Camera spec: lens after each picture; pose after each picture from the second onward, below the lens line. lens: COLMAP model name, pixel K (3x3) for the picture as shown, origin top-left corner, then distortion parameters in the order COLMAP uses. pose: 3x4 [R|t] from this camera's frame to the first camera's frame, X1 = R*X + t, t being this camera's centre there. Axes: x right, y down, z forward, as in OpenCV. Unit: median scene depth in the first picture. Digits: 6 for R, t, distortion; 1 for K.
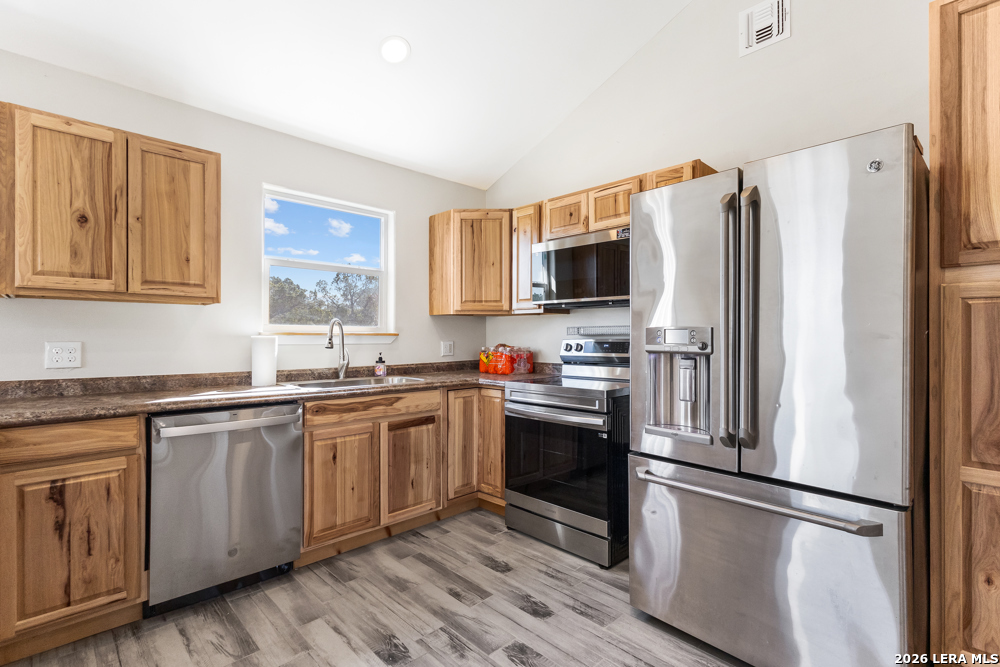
lens RADIAL K [[462.8, 0, 502.4], [0, 462.8, 335.5], [0, 0, 1]] dist [0.003379, 0.000229]
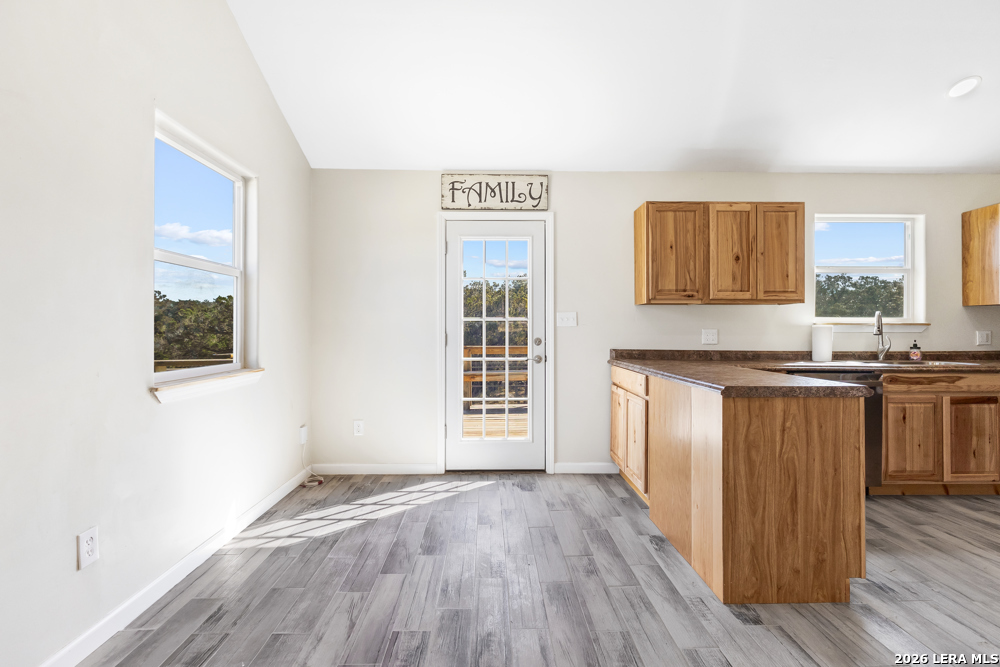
lens RADIAL K [[462.8, 0, 501.0], [0, 462.8, 328.9], [0, 0, 1]] dist [0.003379, 0.000229]
pose [[0.733671, -0.003129, -0.679497, -0.293386], [0.000186, 0.999990, -0.004404, 0.017745], [0.679505, 0.003104, 0.733665, -0.694029]]
